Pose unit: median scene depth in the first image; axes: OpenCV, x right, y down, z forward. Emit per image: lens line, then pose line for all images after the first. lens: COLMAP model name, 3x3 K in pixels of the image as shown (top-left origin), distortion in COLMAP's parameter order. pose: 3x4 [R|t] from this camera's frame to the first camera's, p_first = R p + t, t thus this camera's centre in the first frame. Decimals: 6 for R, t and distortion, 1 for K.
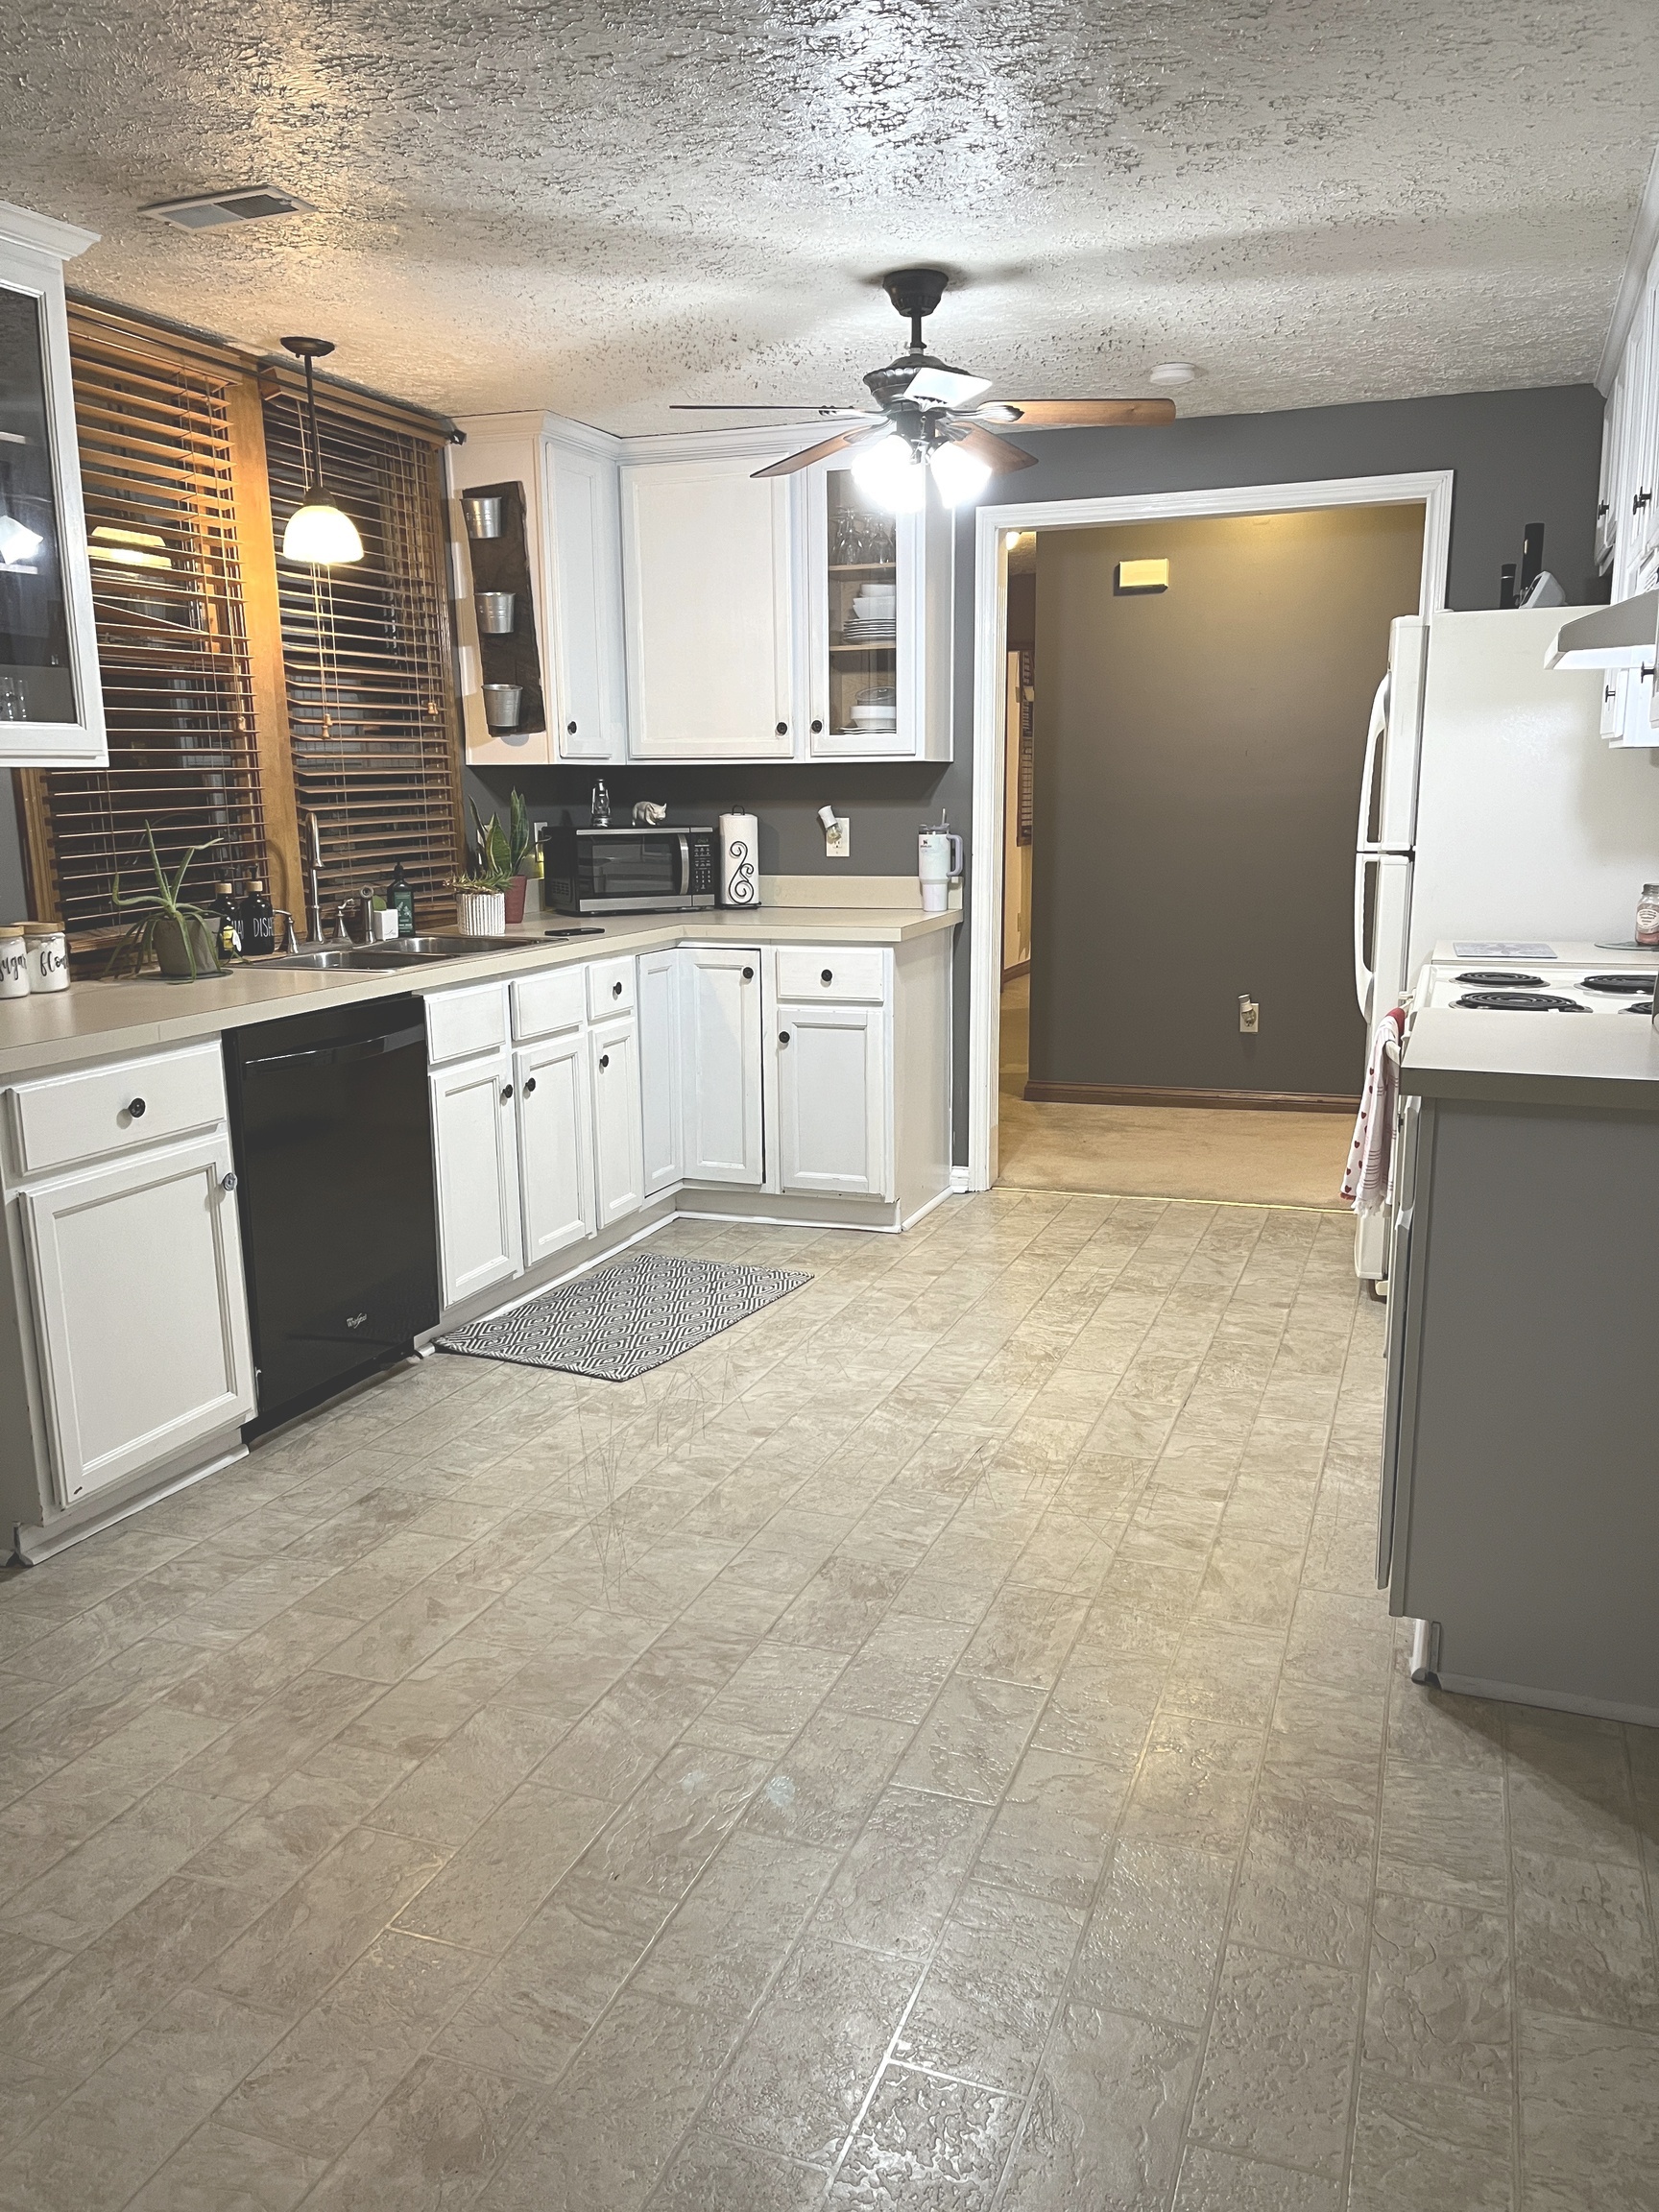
lens RADIAL K [[1663.4, 0, 829.7], [0, 1663.4, 1106.9], [0, 0, 1]] dist [0.076807, -0.101073]
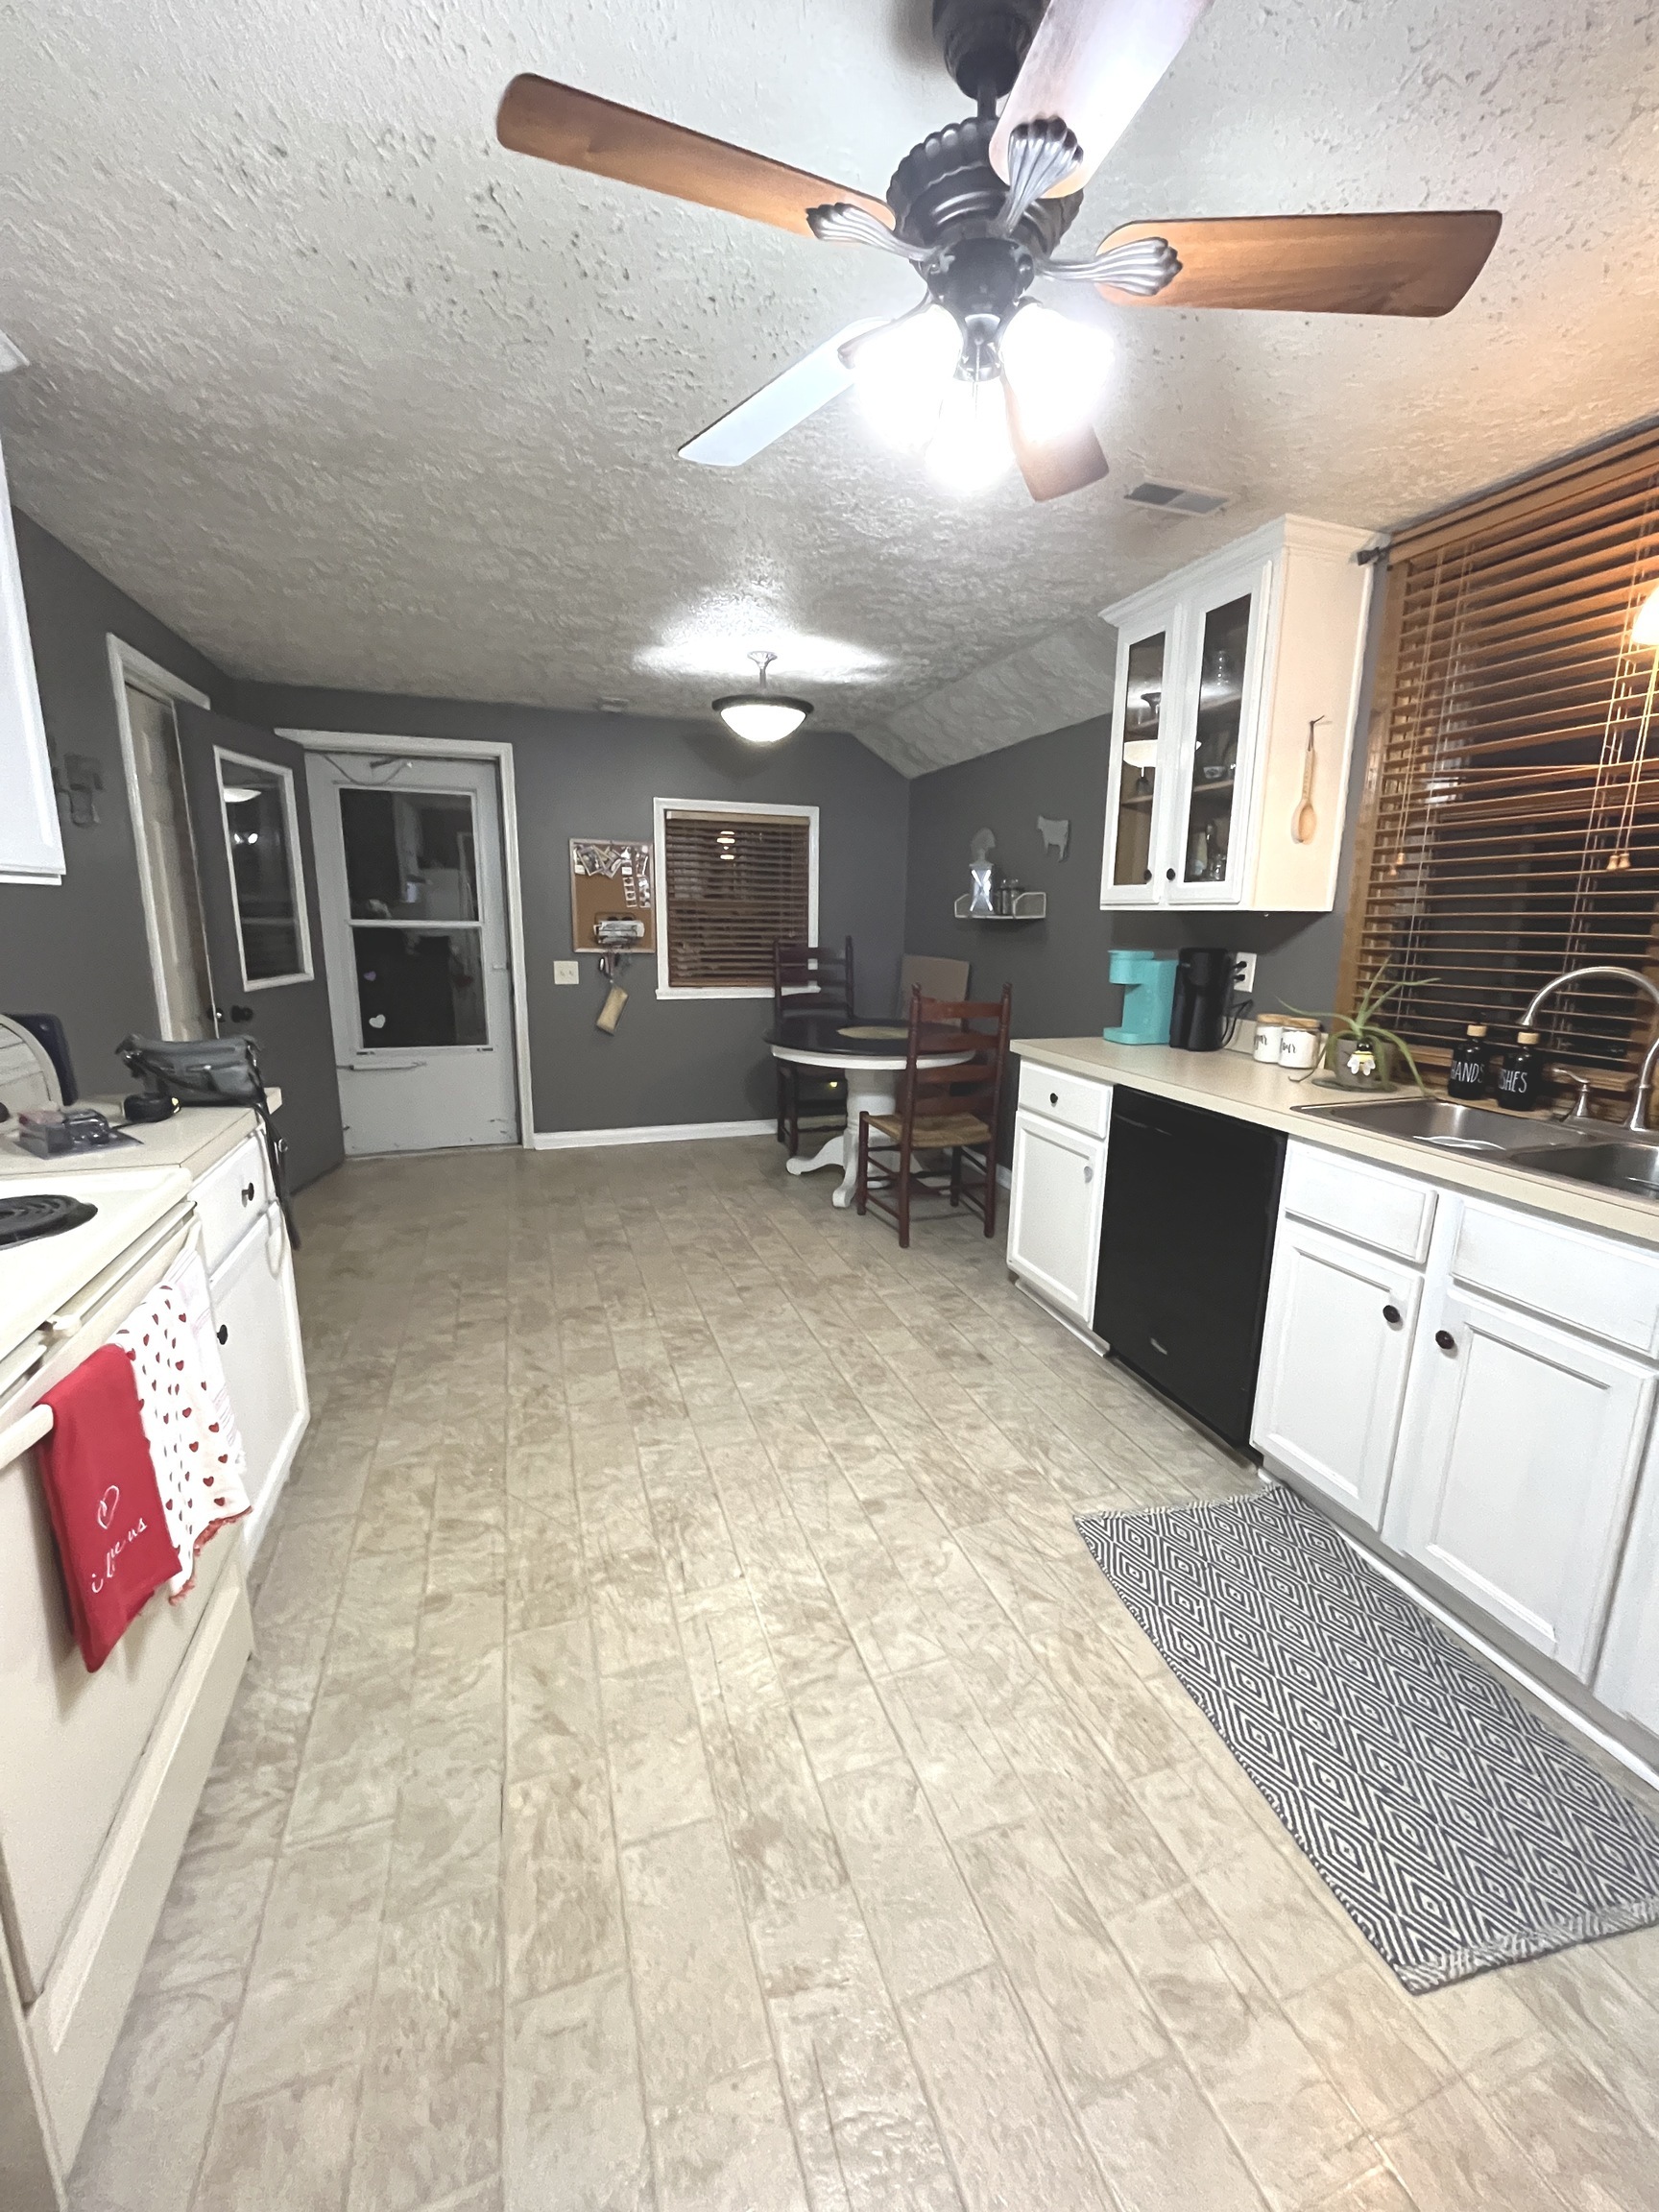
lens RADIAL K [[891.0, 0, 837.0], [0, 891.0, 1098.8], [0, 0, 1]] dist [-0.001484, -0.000153]
pose [[-0.764006, 0.131510, -0.631664, 0.283696], [-0.133310, 0.925708, 0.353969, -0.235294], [0.631286, 0.354642, -0.689715, 1.162980]]
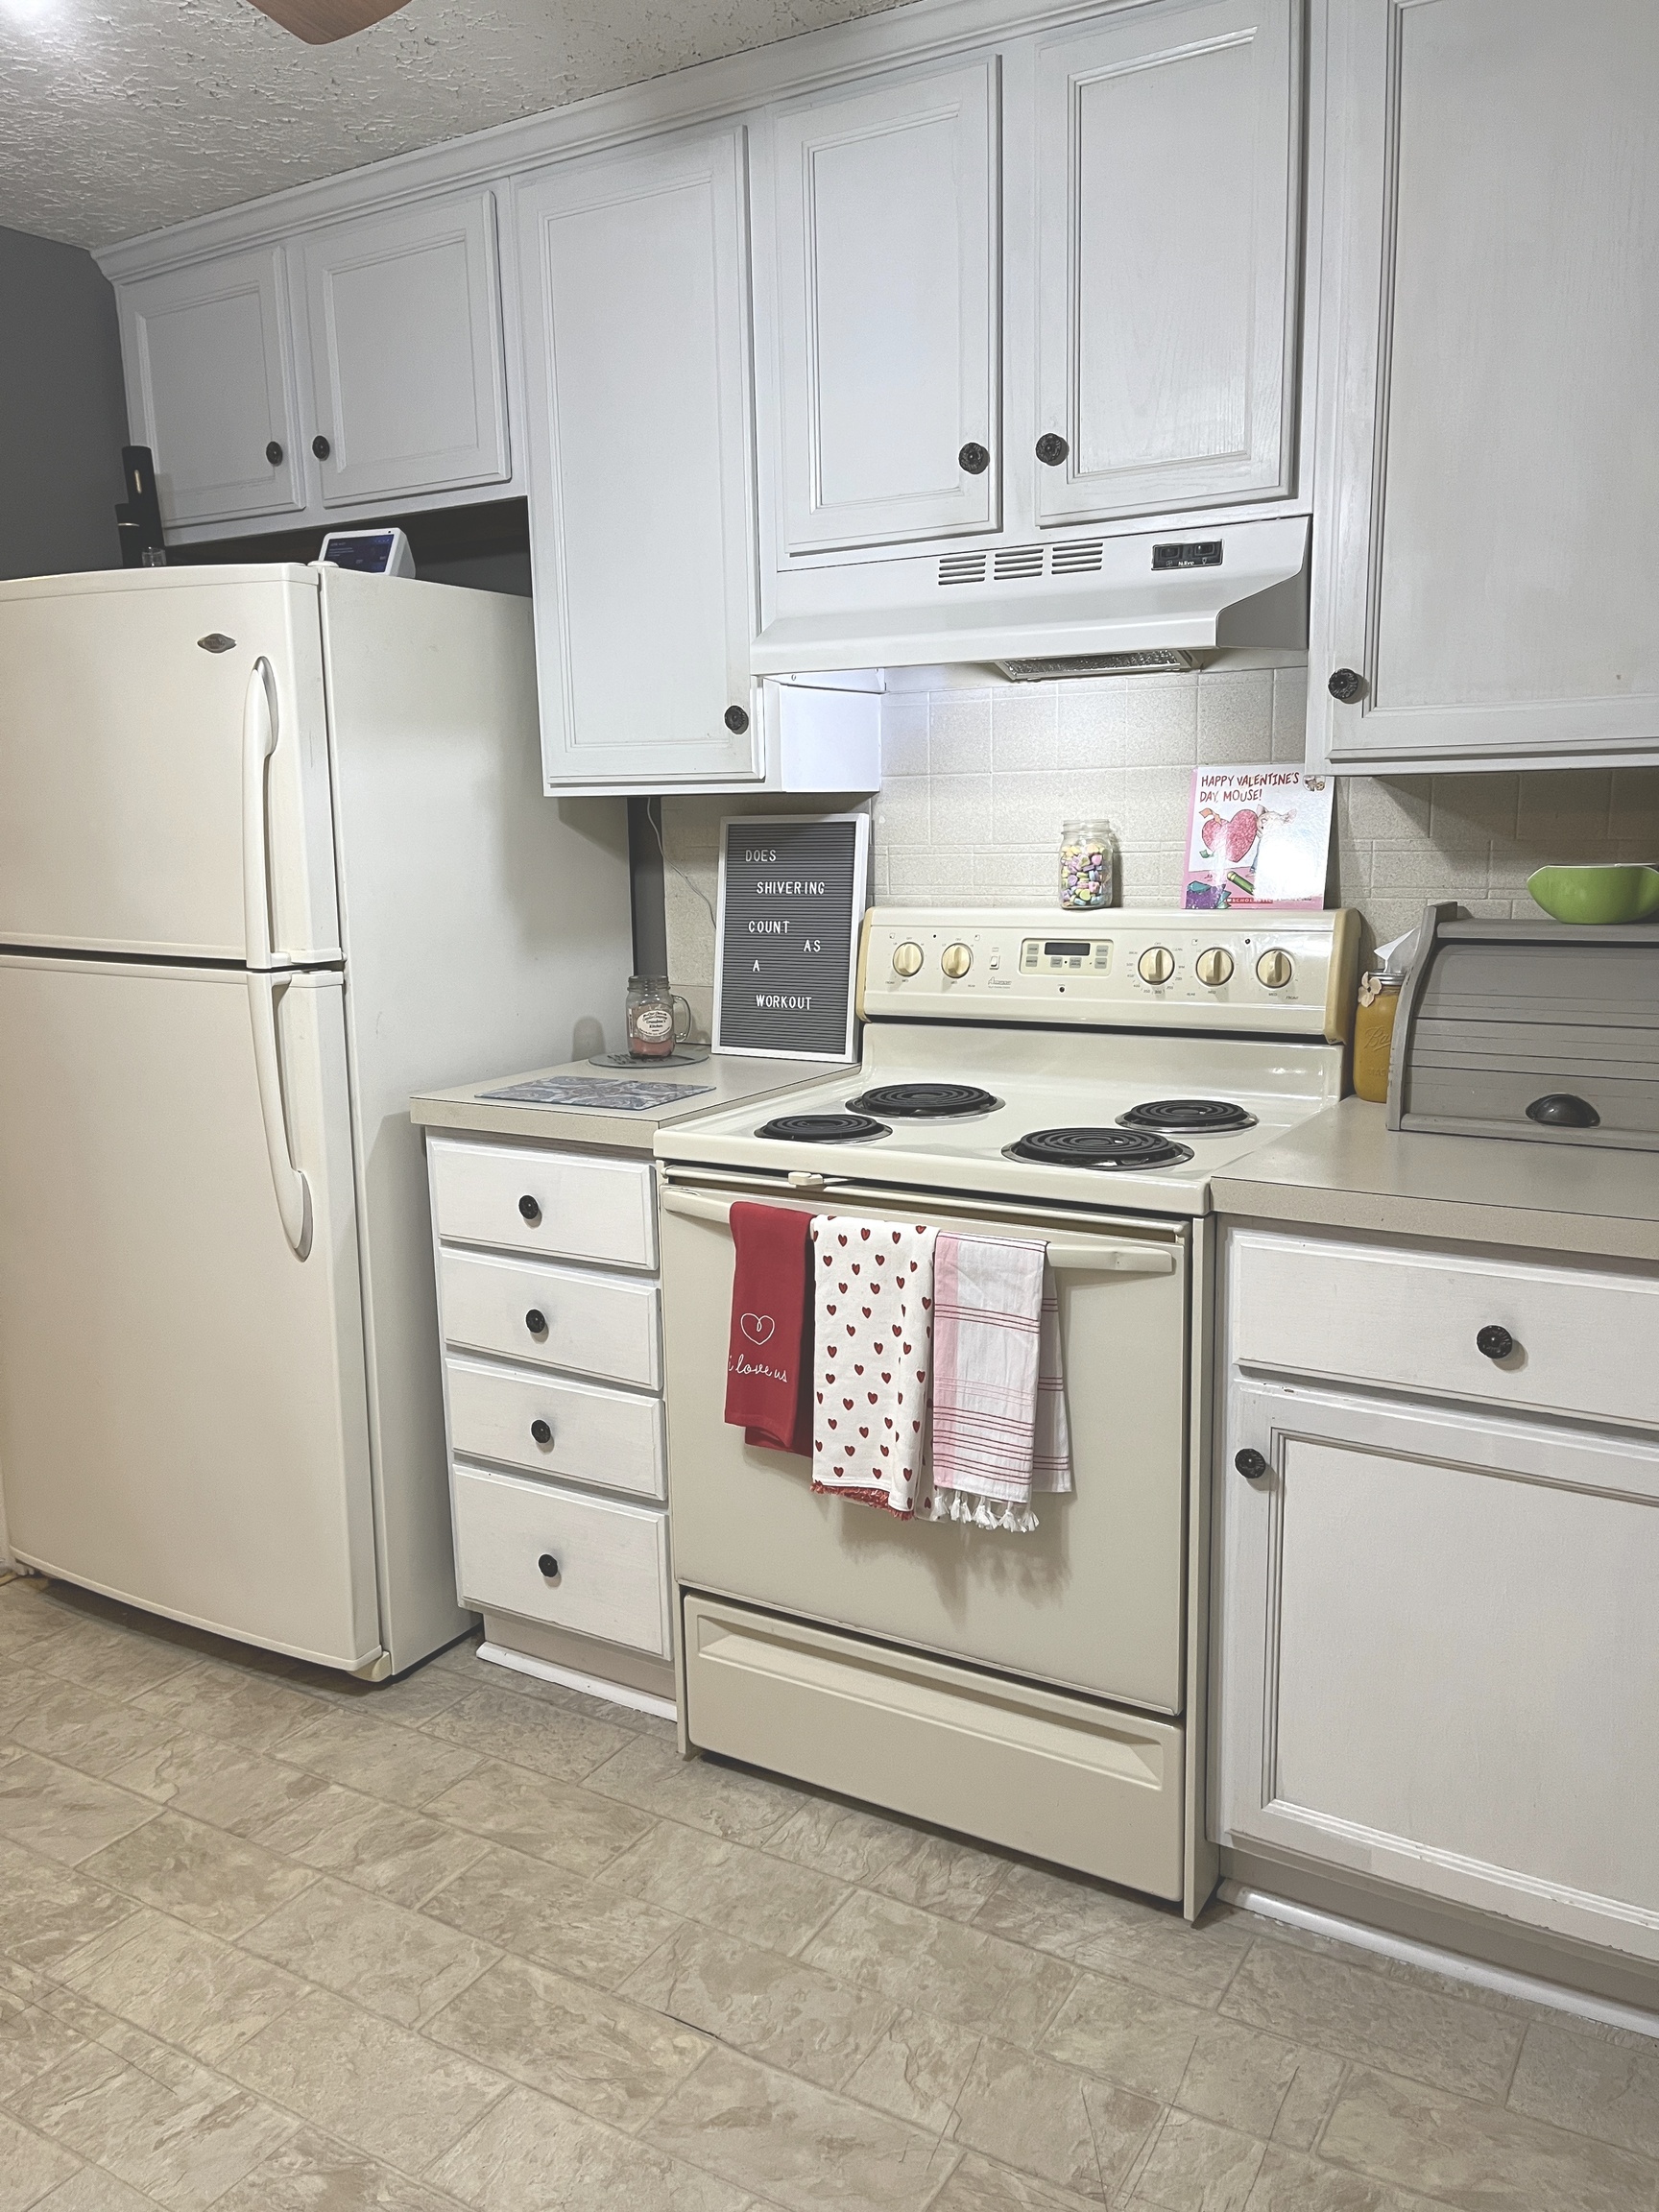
lens RADIAL K [[1663.4, 0, 833.7], [0, 1663.4, 1115.1], [0, 0, 1]] dist [0.076807, -0.101073]
pose [[0.181065, -0.168167, 0.968987, -0.221987], [0.208046, 0.969524, 0.129384, -0.146469], [-0.961214, 0.178167, 0.210533, 0.747728]]
